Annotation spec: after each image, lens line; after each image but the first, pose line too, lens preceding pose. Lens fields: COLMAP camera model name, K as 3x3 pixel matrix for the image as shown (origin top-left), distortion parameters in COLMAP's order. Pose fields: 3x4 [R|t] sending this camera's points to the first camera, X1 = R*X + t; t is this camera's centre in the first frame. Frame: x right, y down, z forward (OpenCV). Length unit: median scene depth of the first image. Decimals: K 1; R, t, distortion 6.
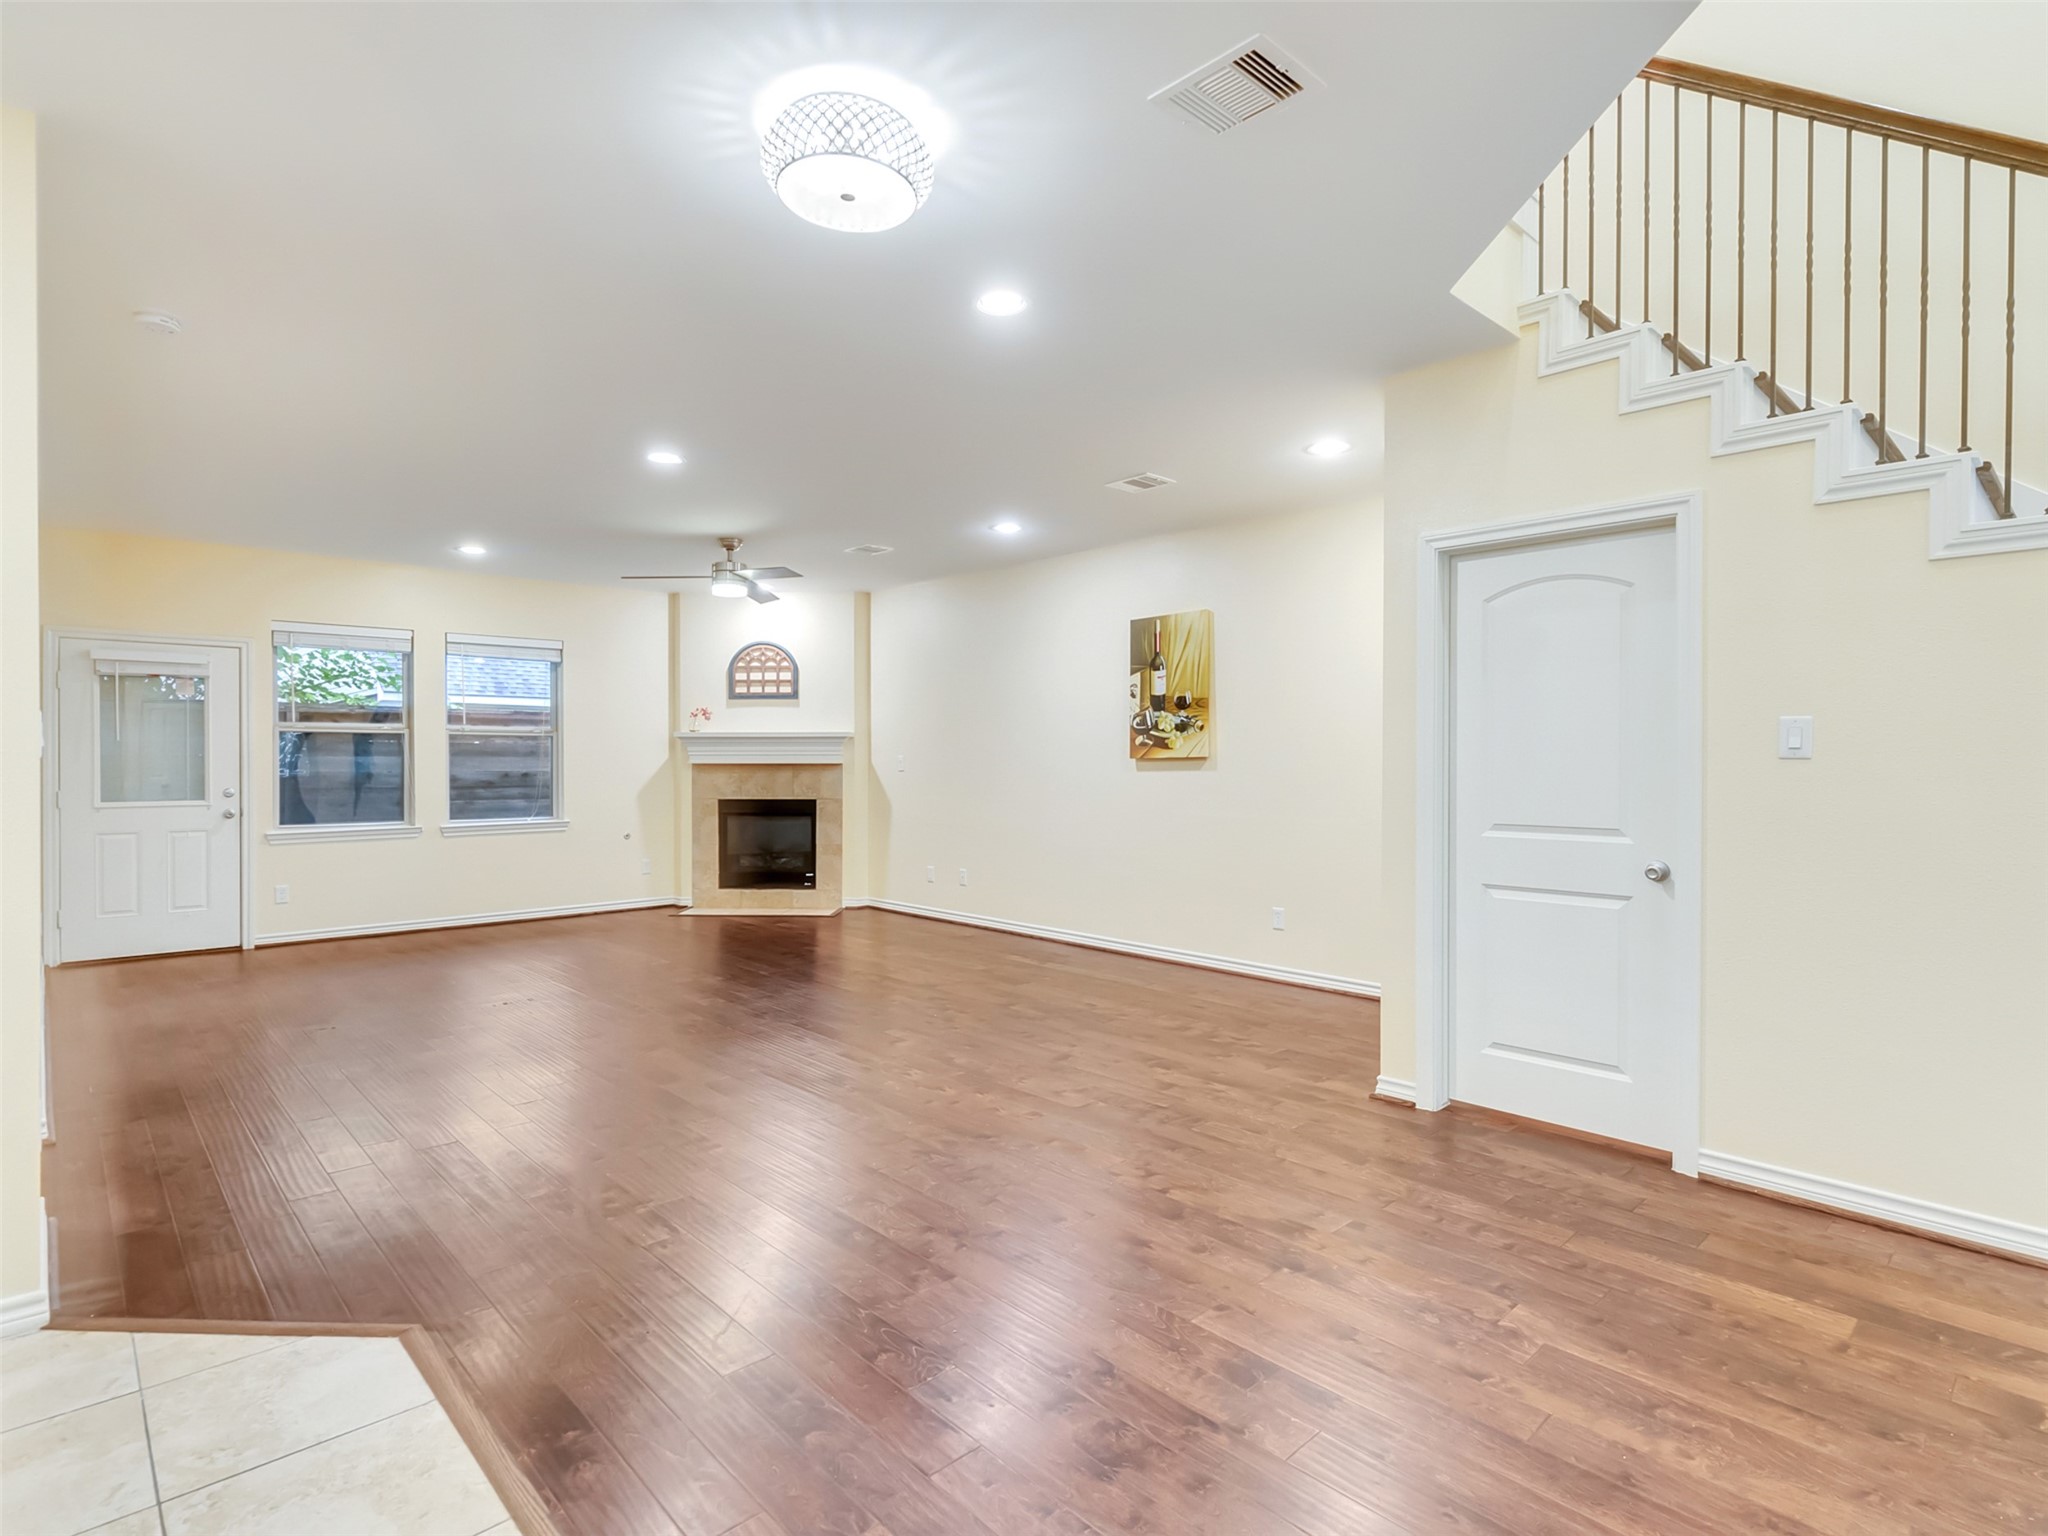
lens RADIAL K [[1045.1, 0, 1009.0], [0, 1045.1, 771.7], [0, 0, 1]] dist [-0.003149, 0.001854]
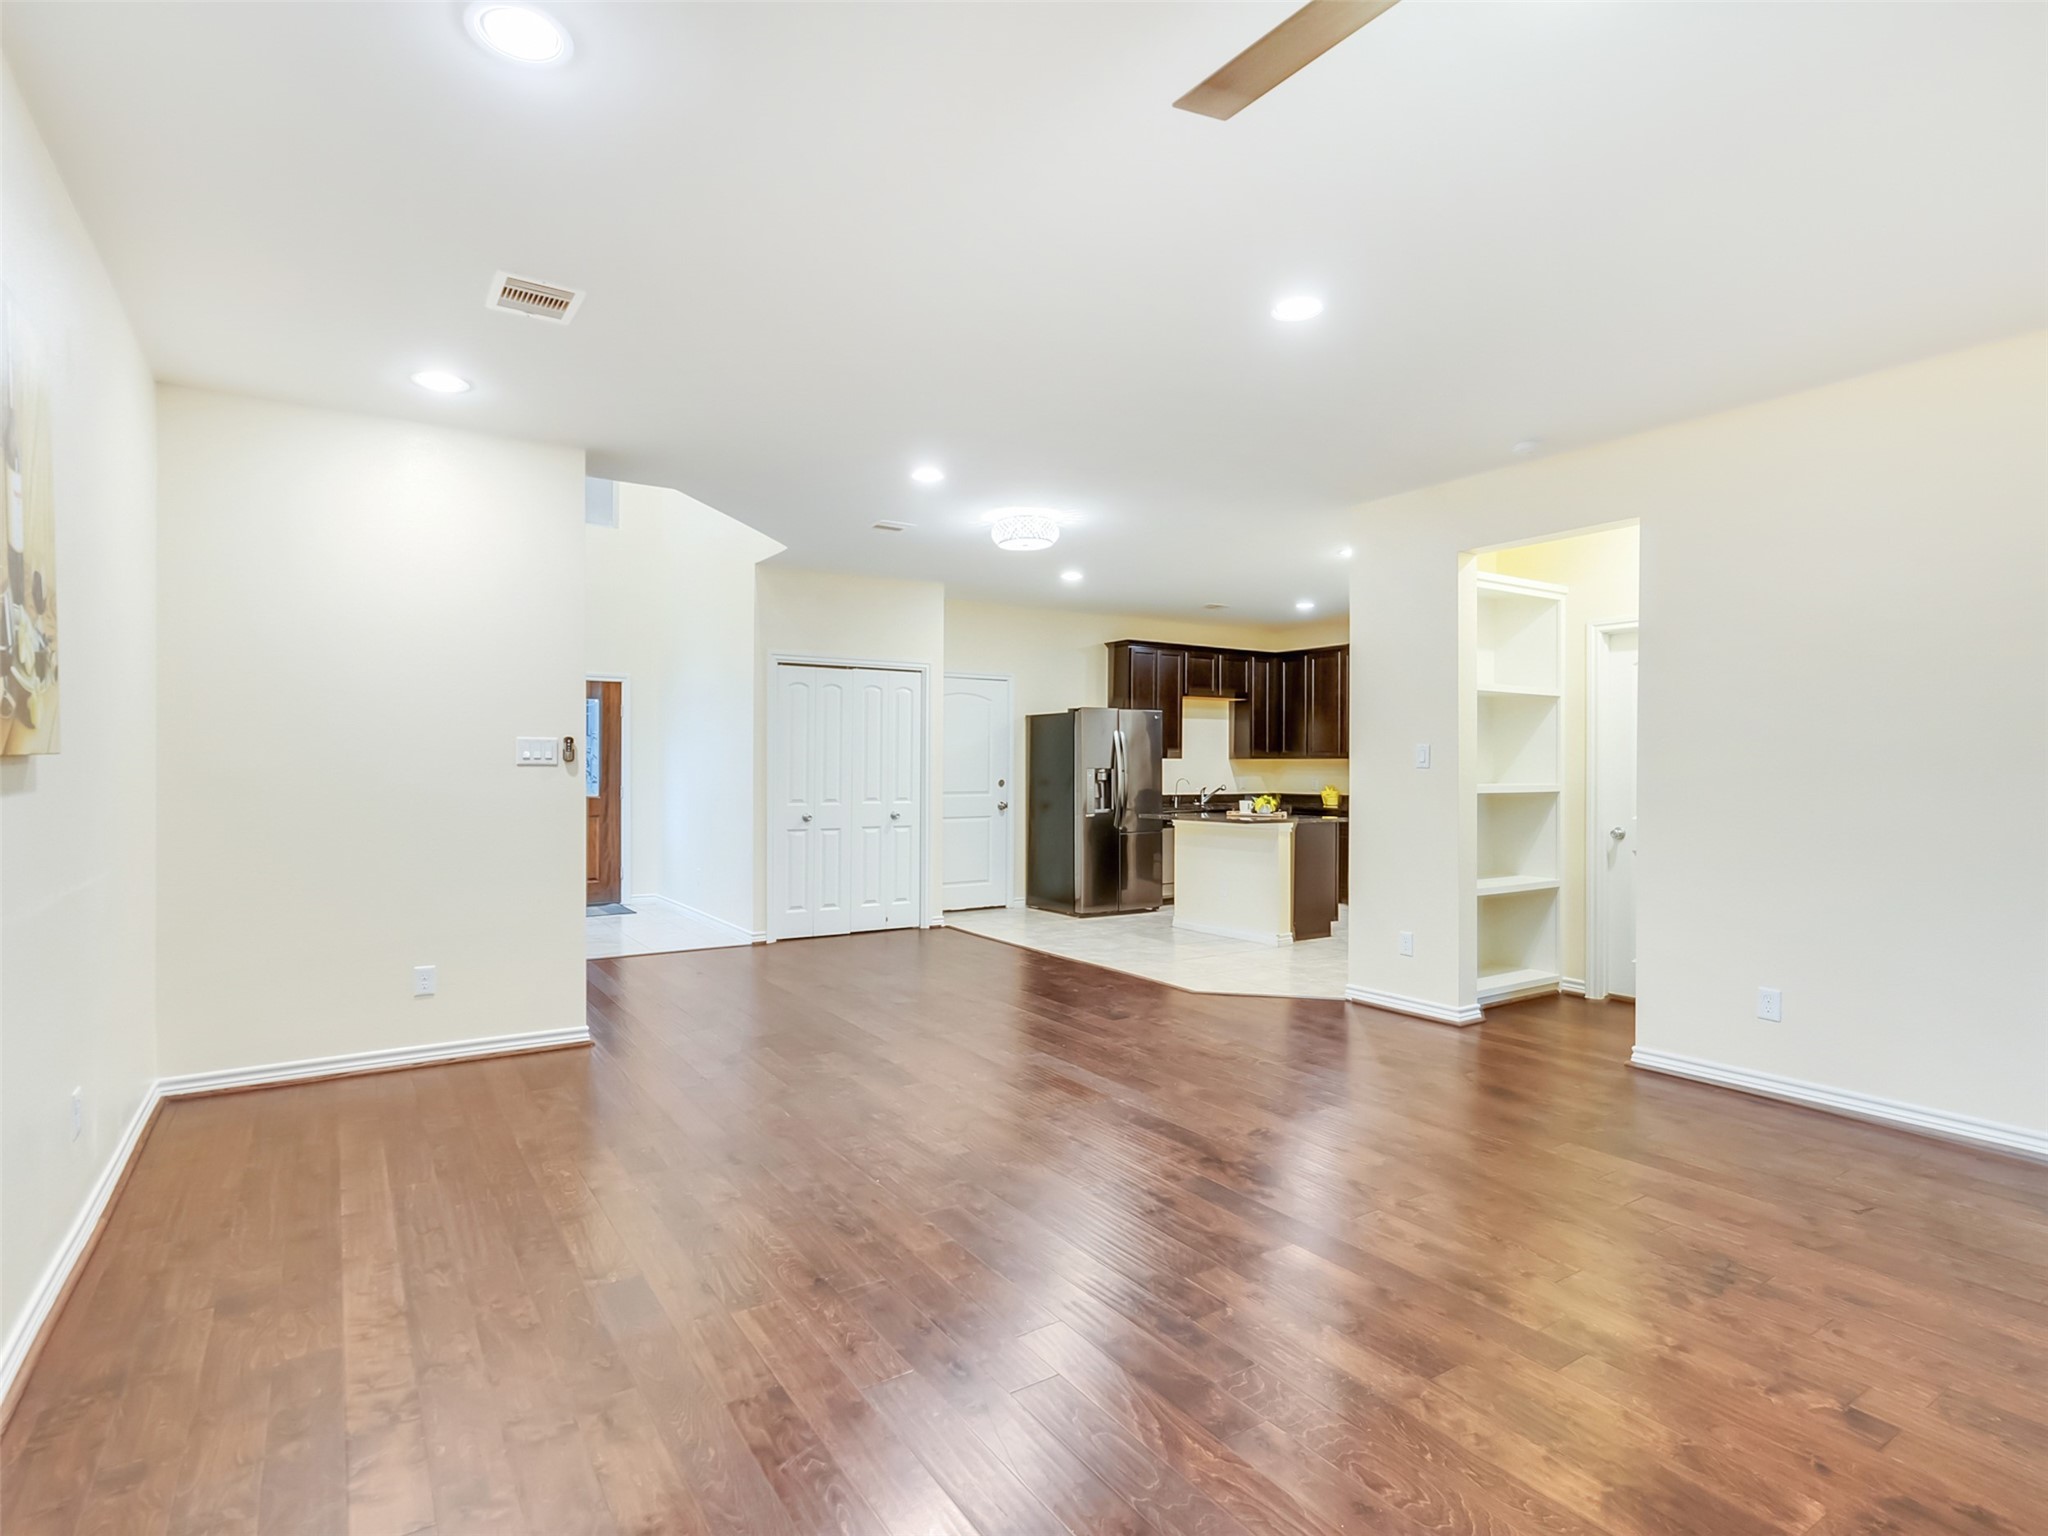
lens RADIAL K [[1045.1, 0, 1009.0], [0, 1045.1, 771.7], [0, 0, 1]] dist [-0.003149, 0.001854]
pose [[-0.985154, -0.006285, 0.171559, -0.196840], [-0.003624, 0.999868, 0.015817, -0.014079], [-0.171635, 0.014961, -0.985047, 1.245231]]
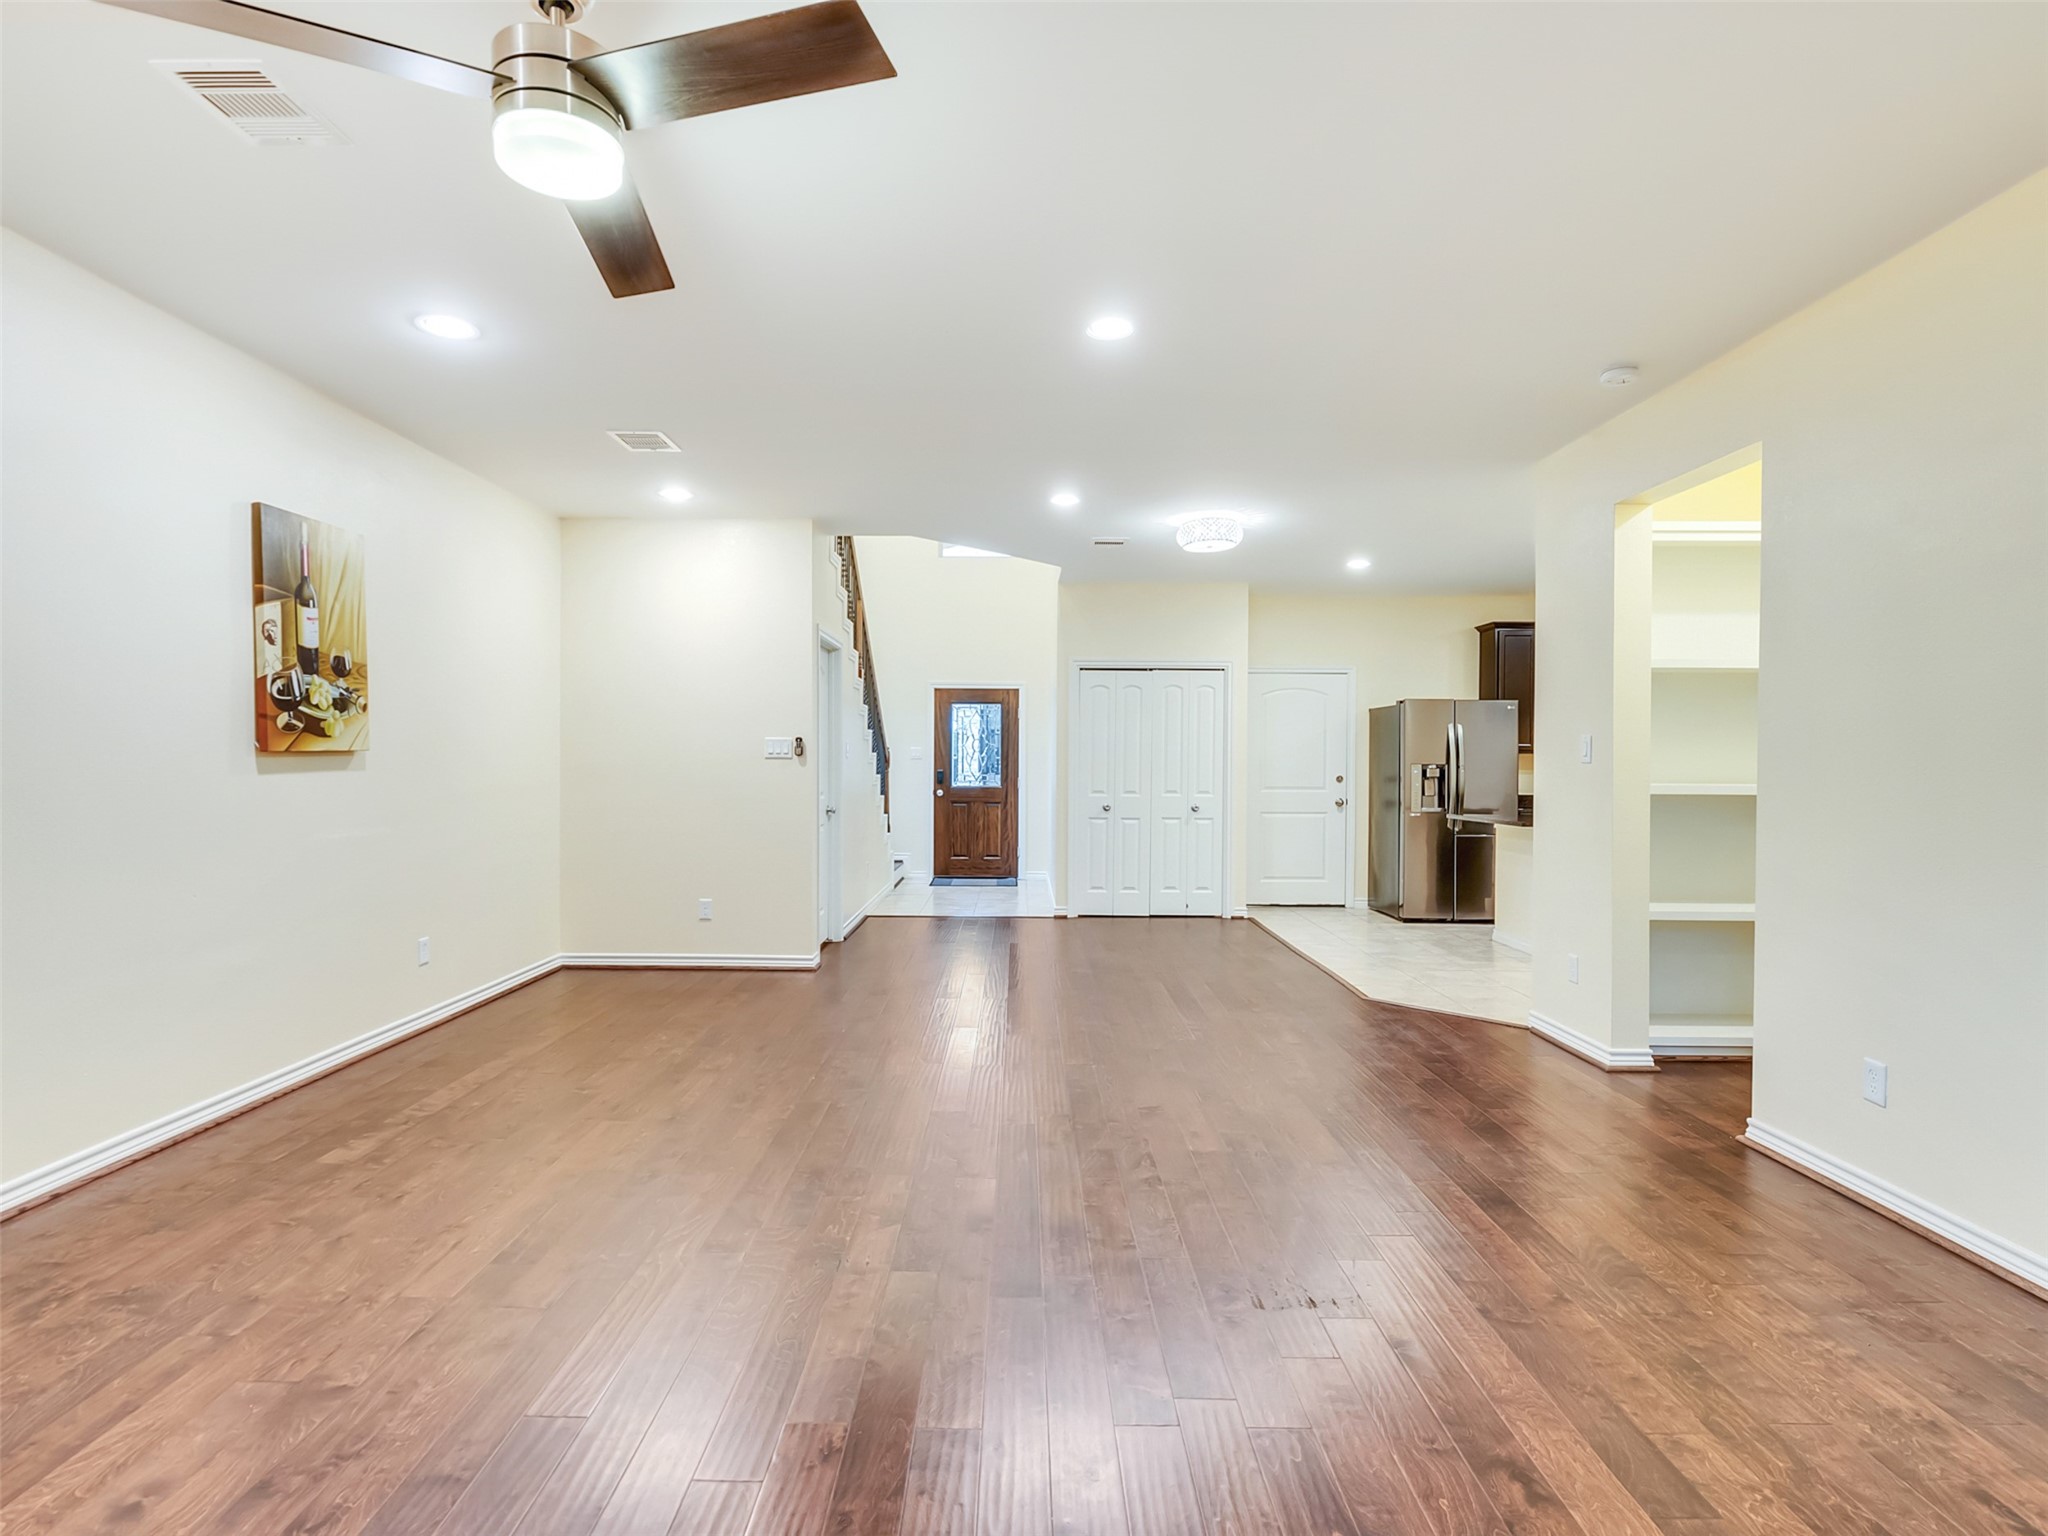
lens RADIAL K [[1045.1, 0, 1009.0], [0, 1045.1, 771.7], [0, 0, 1]] dist [-0.003149, 0.001854]
pose [[-0.725838, -0.014271, 0.687717, -0.568701], [-0.000470, 0.999795, 0.020251, -0.013471], [-0.687865, 0.014376, -0.725696, 1.154348]]
